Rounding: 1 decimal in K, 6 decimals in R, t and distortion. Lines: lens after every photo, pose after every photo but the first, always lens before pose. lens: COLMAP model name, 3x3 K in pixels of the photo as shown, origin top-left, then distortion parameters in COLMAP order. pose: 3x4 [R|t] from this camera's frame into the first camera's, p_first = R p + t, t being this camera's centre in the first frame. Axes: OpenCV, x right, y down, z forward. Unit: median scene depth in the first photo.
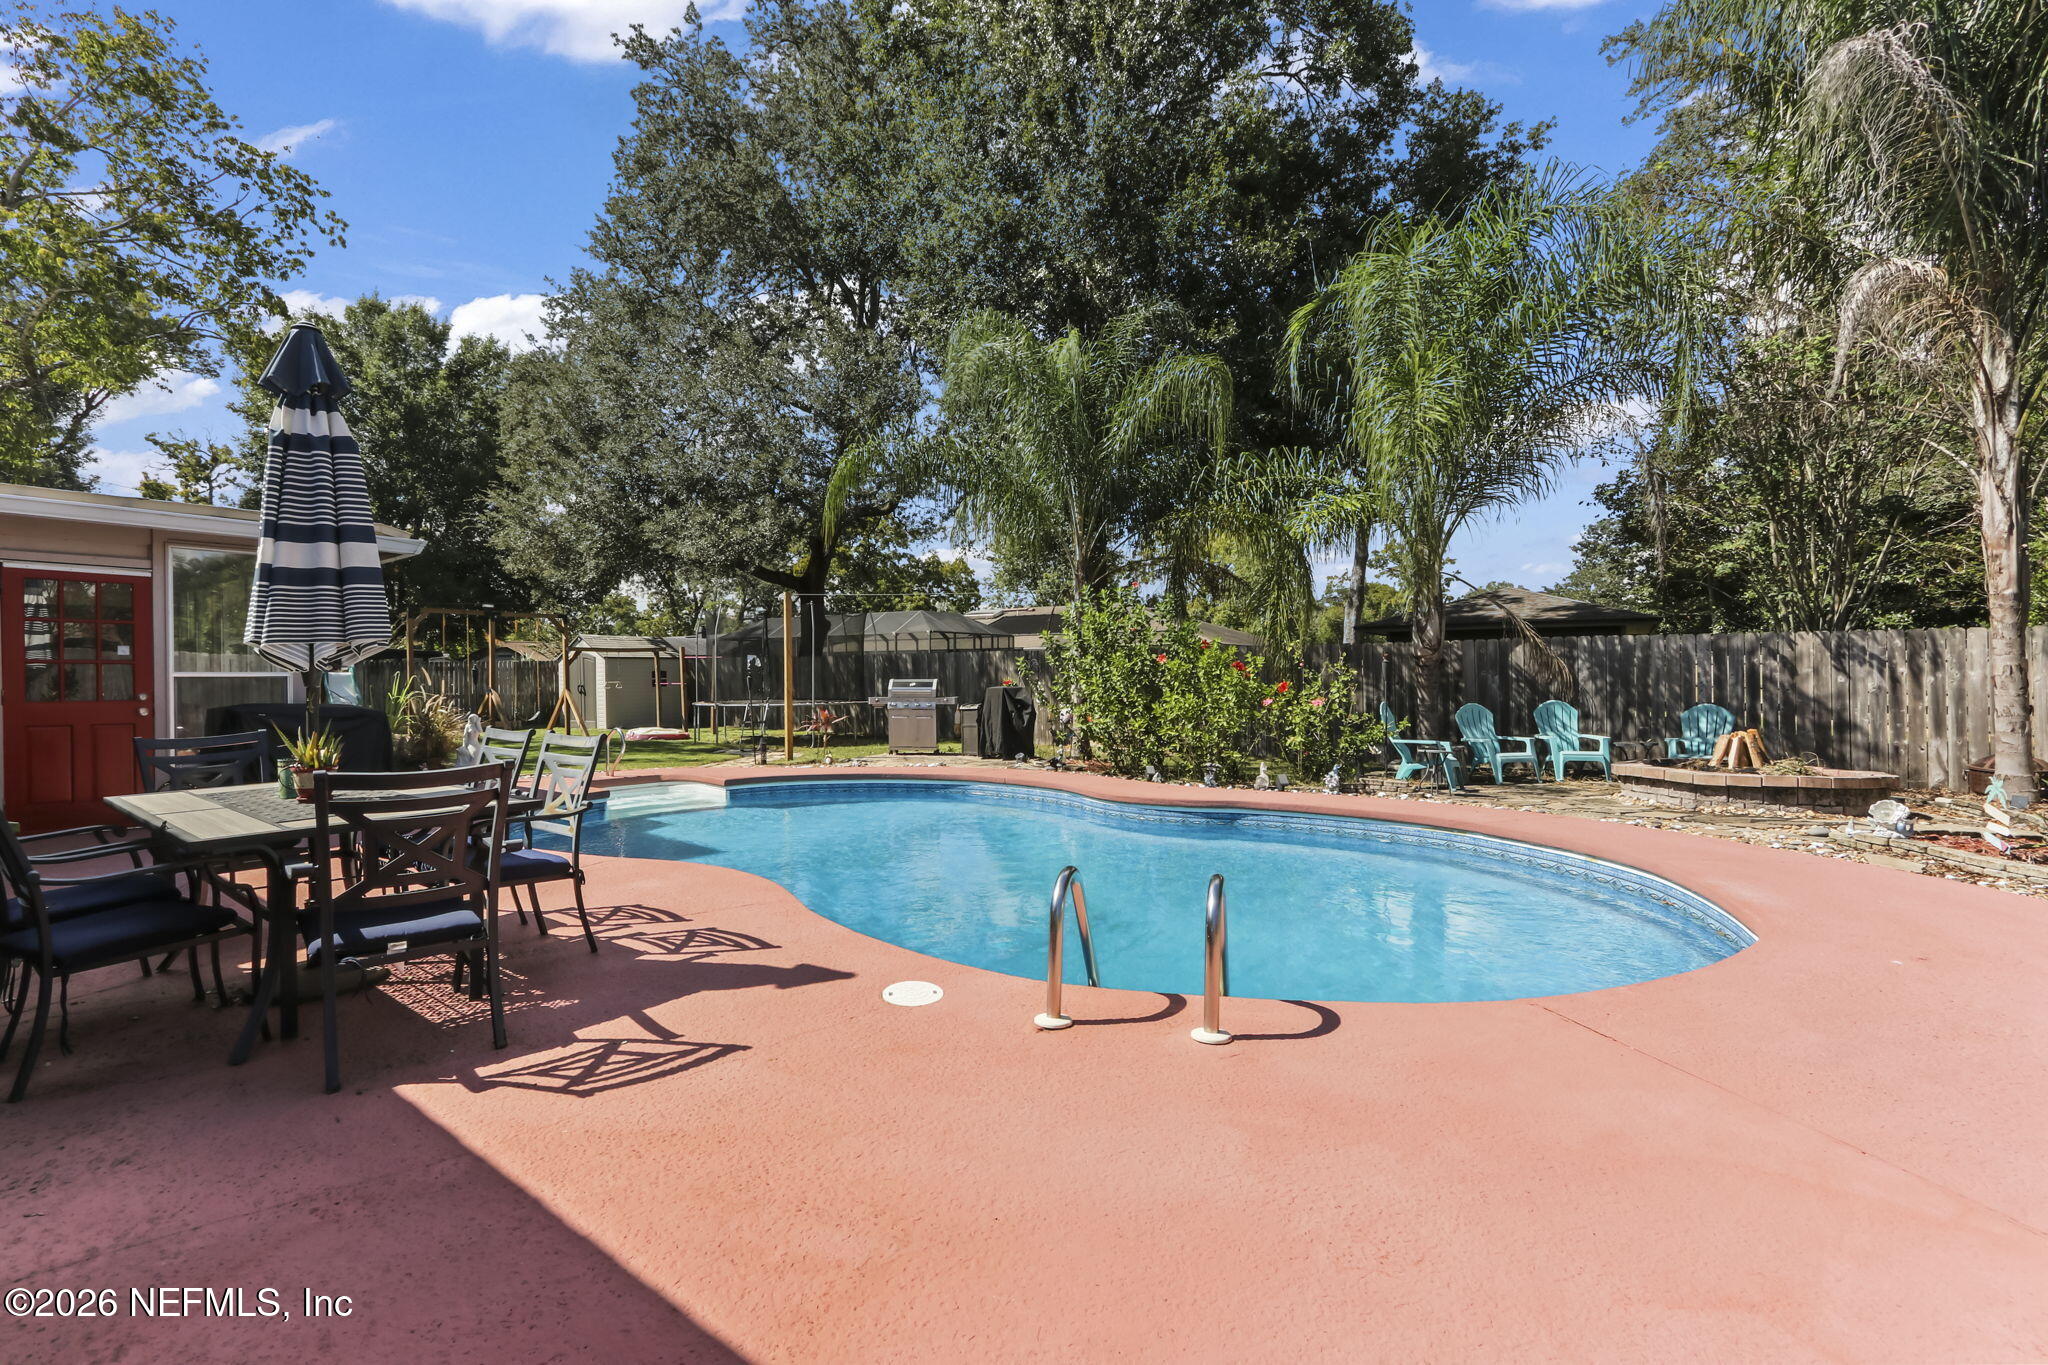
lens RADIAL K [[932.7, 0, 995.0], [0, 932.7, 695.0], [0, 0, 1]] dist [-0.000846, 0.000318]
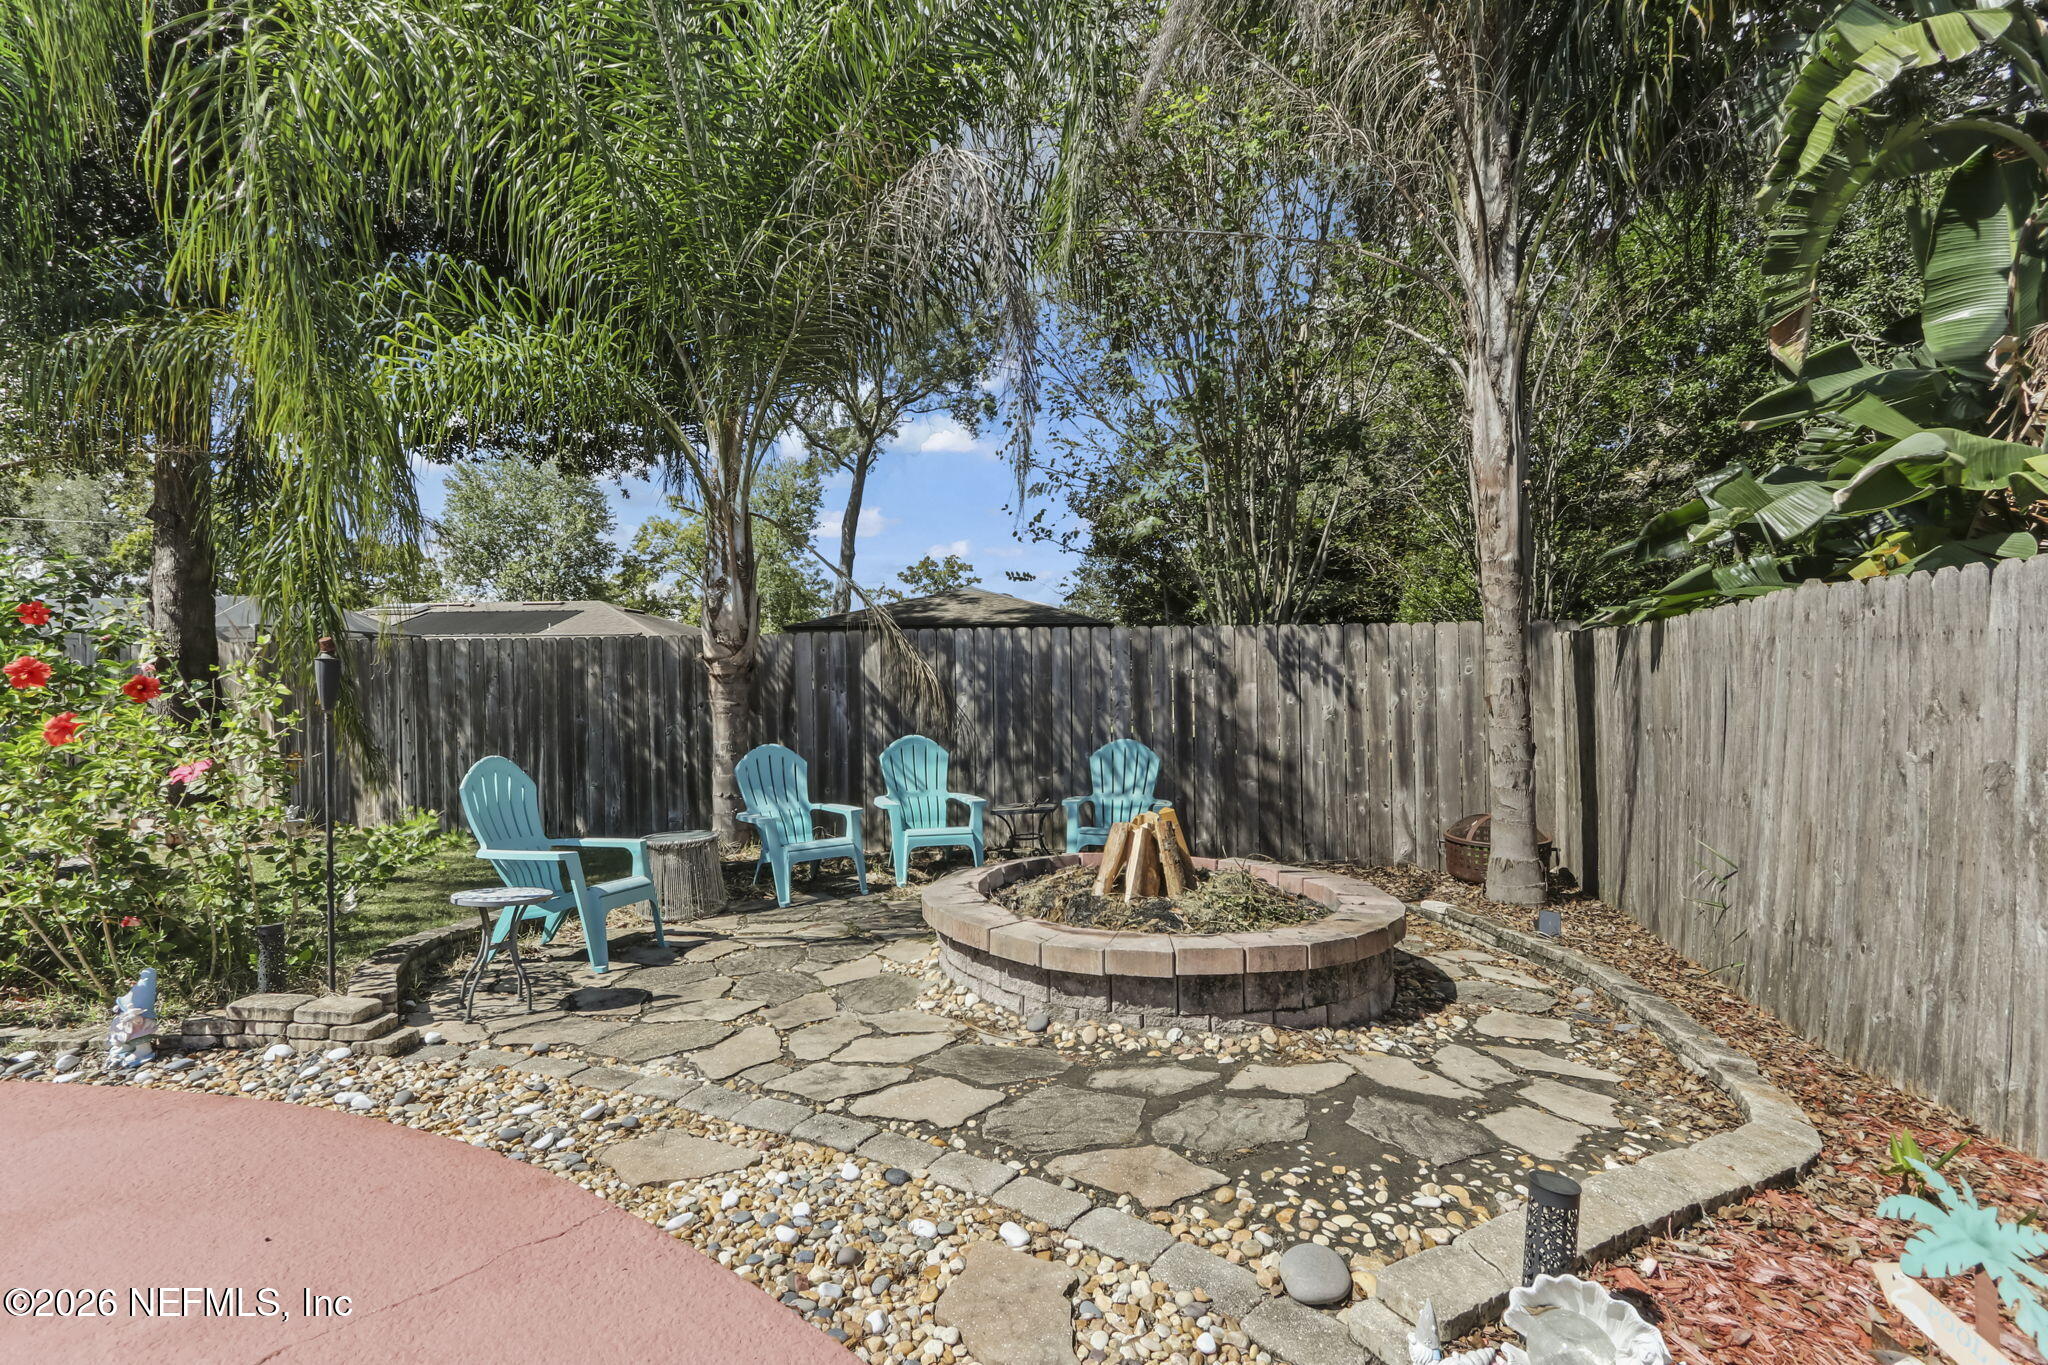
lens RADIAL K [[932.7, 0, 995.0], [0, 932.7, 695.0], [0, 0, 1]] dist [-0.000846, 0.000318]
pose [[0.895599, -0.002822, 0.444853, 0.513180], [0.008432, 0.999908, -0.010633, -0.017702], [-0.444782, 0.013274, 0.895541, 0.600282]]
